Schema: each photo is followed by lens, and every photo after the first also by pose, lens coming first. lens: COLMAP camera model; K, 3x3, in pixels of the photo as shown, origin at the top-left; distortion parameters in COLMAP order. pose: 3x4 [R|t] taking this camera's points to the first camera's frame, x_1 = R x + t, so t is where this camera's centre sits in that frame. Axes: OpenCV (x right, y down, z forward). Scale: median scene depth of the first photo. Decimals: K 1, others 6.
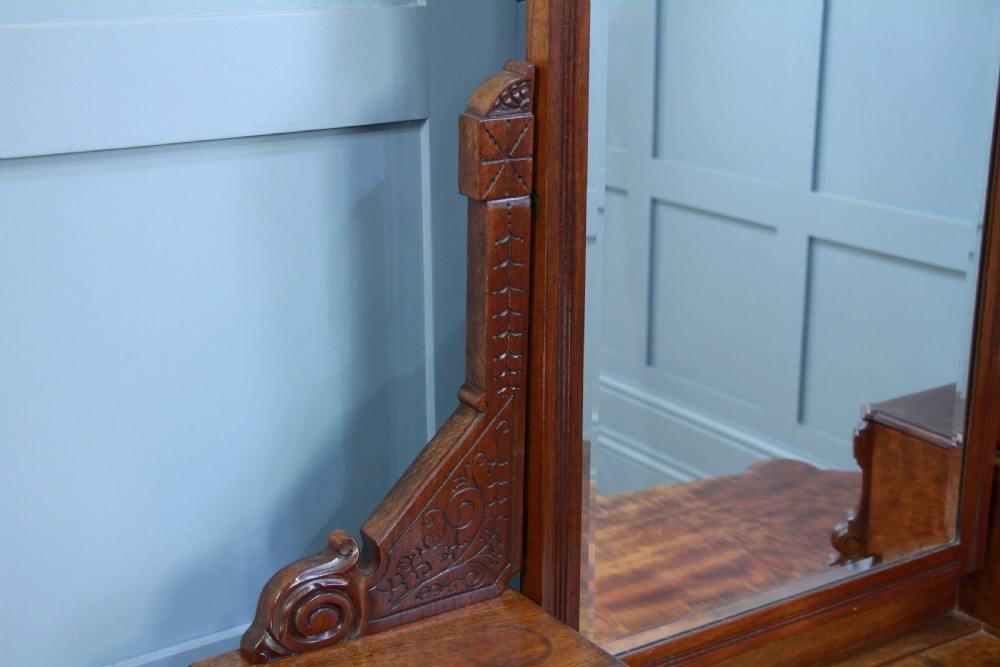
lens RADIAL K [[1471.2, 0, 502.4], [0, 1471.2, 362.9], [0, 0, 1]] dist [0.101584, 0.043151]
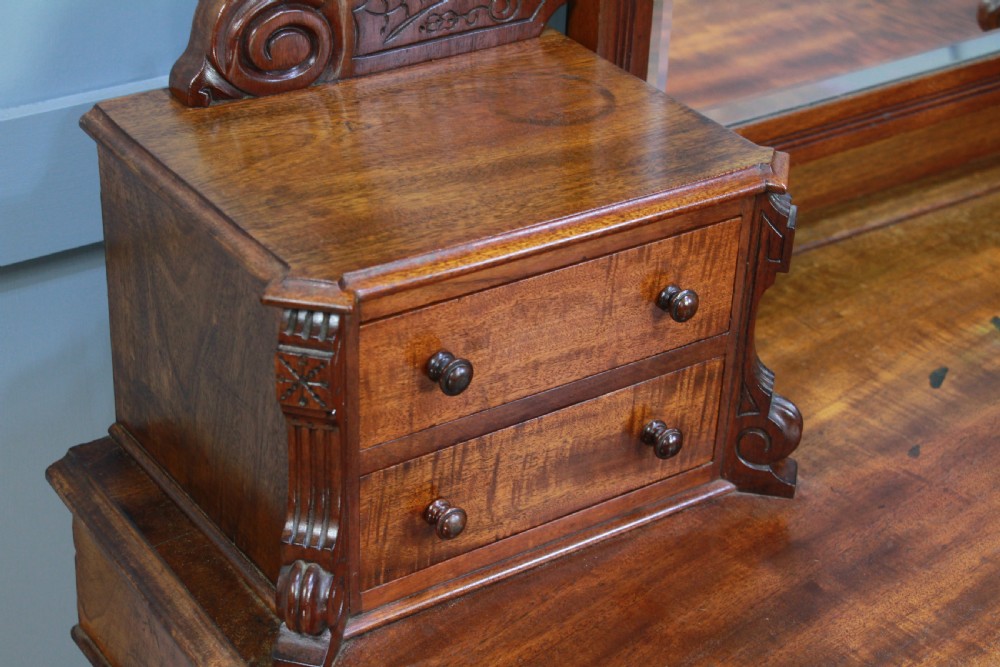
lens RADIAL K [[1870.7, 0, 500.0], [0, 1870.7, 333.5], [0, 0, 1]] dist [0.153893, 0.172817]
pose [[0.999436, 0.025916, 0.021335, -0.034754], [-0.030155, 0.972377, 0.231461, 0.088903], [-0.014747, -0.231973, 0.972610, 0.102898]]
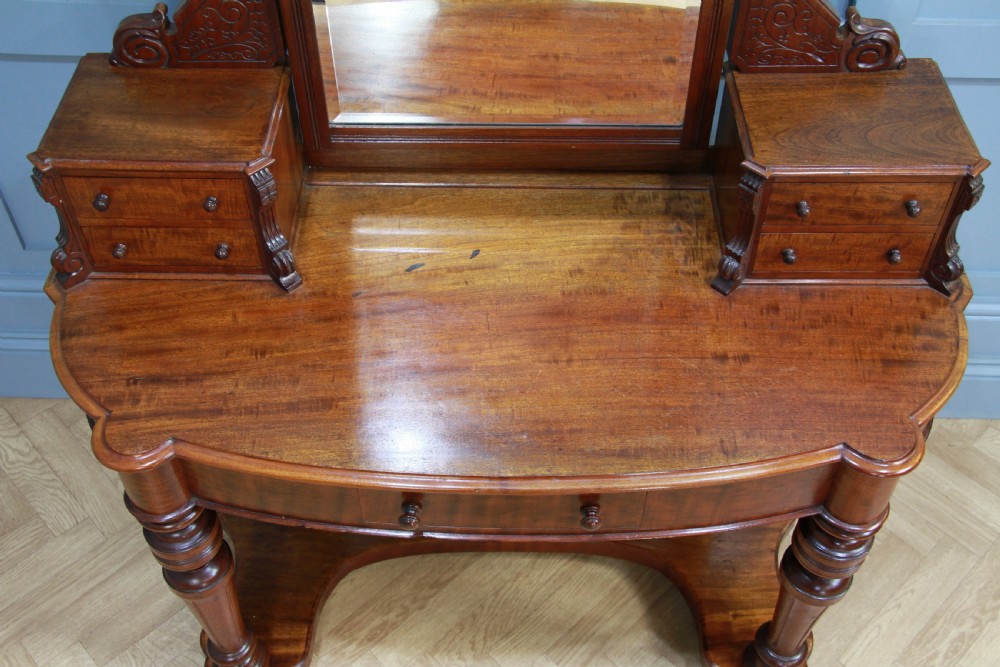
lens RADIAL K [[1071.3, 0, 507.0], [0, 1071.3, 332.2], [0, 0, 1]] dist [-0.037941, 0.014662]
pose [[0.828887, 0.418852, -0.370823, 0.761786], [-0.168887, 0.819307, 0.547917, -0.285928], [0.533314, -0.391534, 0.749852, 0.151584]]
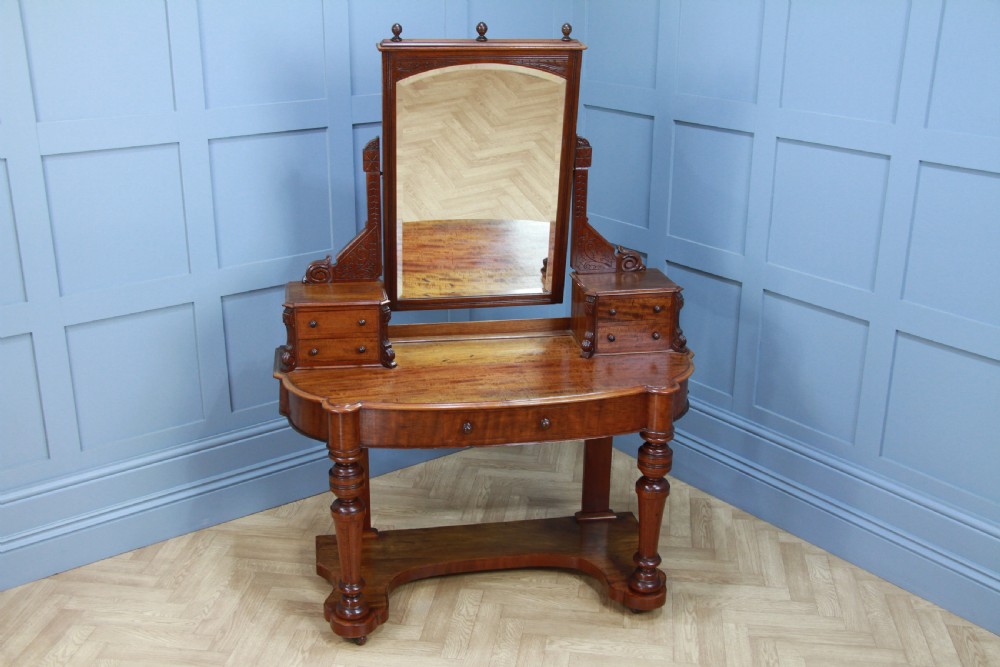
lens RADIAL K [[1140.1, 0, 500.0], [0, 1140.1, 333.5], [0, 0, 1]] dist [-0.013552, 0.021690]
pose [[0.915306, 0.139689, -0.377758, 1.352759], [-0.129527, 0.990195, 0.052315, 0.098263], [0.381362, 0.001046, 0.924425, -1.469729]]
